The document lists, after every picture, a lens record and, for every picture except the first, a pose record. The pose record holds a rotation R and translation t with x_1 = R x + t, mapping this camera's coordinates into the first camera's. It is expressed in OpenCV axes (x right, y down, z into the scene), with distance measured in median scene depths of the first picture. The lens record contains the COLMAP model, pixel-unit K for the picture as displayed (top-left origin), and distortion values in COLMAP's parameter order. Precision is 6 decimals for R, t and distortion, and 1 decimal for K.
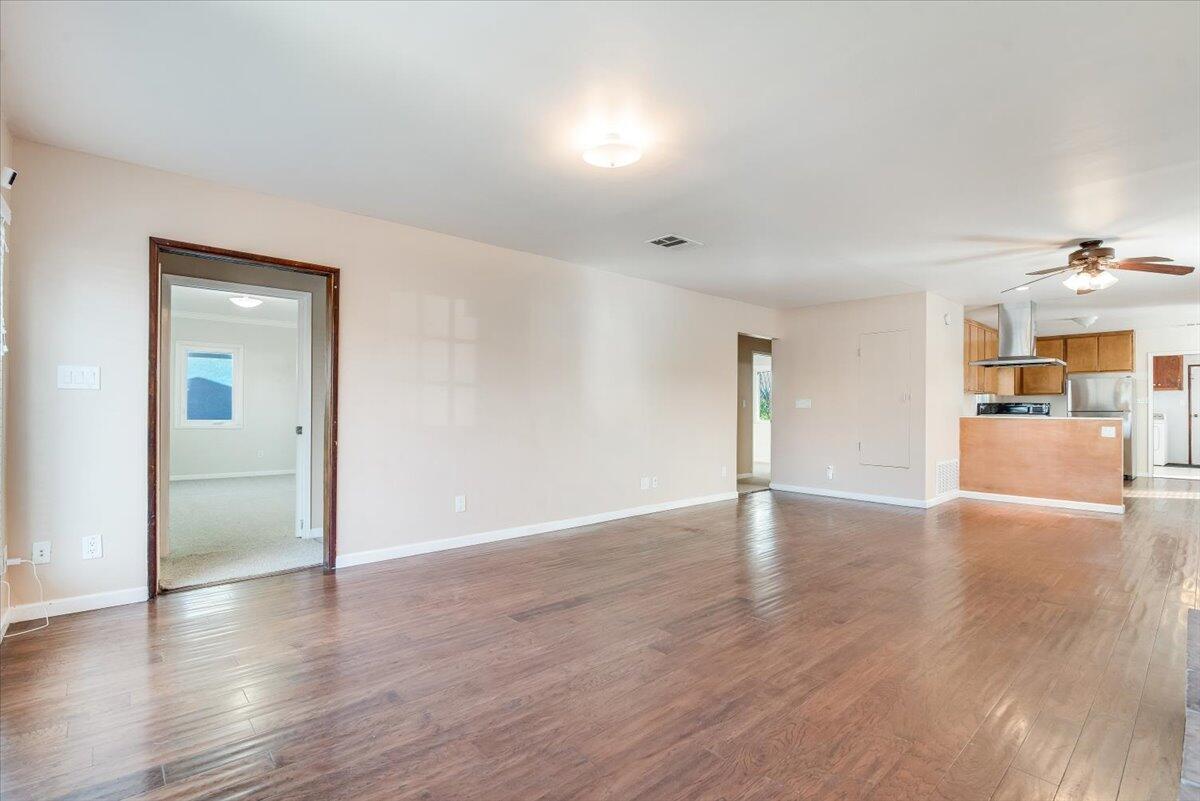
lens RADIAL K [[556.6, 0, 600.0], [0, 556.6, 400.5], [0, 0, 1]] dist [-0.011358, 0.000095]
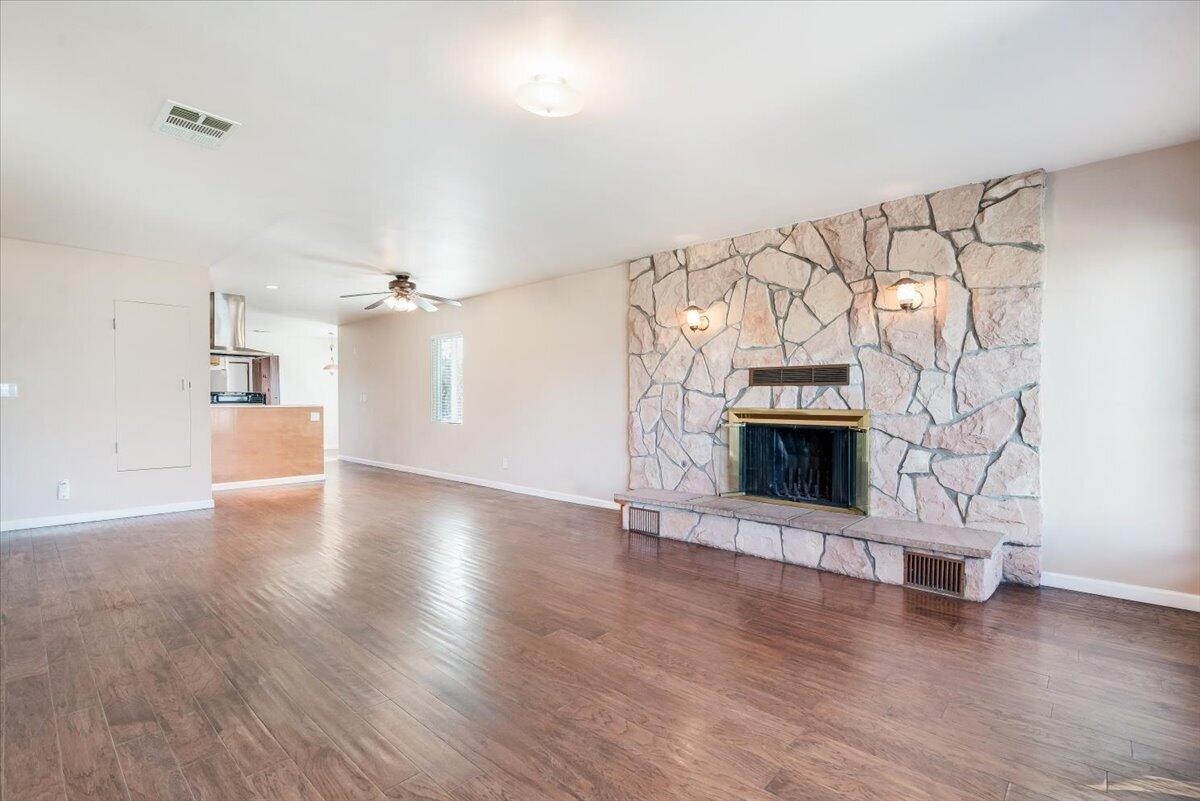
lens RADIAL K [[556.6, 0, 600.0], [0, 556.6, 400.5], [0, 0, 1]] dist [-0.011358, 0.000095]
pose [[-0.093139, -0.005043, 0.995640, -0.525309], [-0.018692, 0.999820, 0.003316, 0.006284], [-0.995478, -0.018302, -0.093217, 0.630177]]
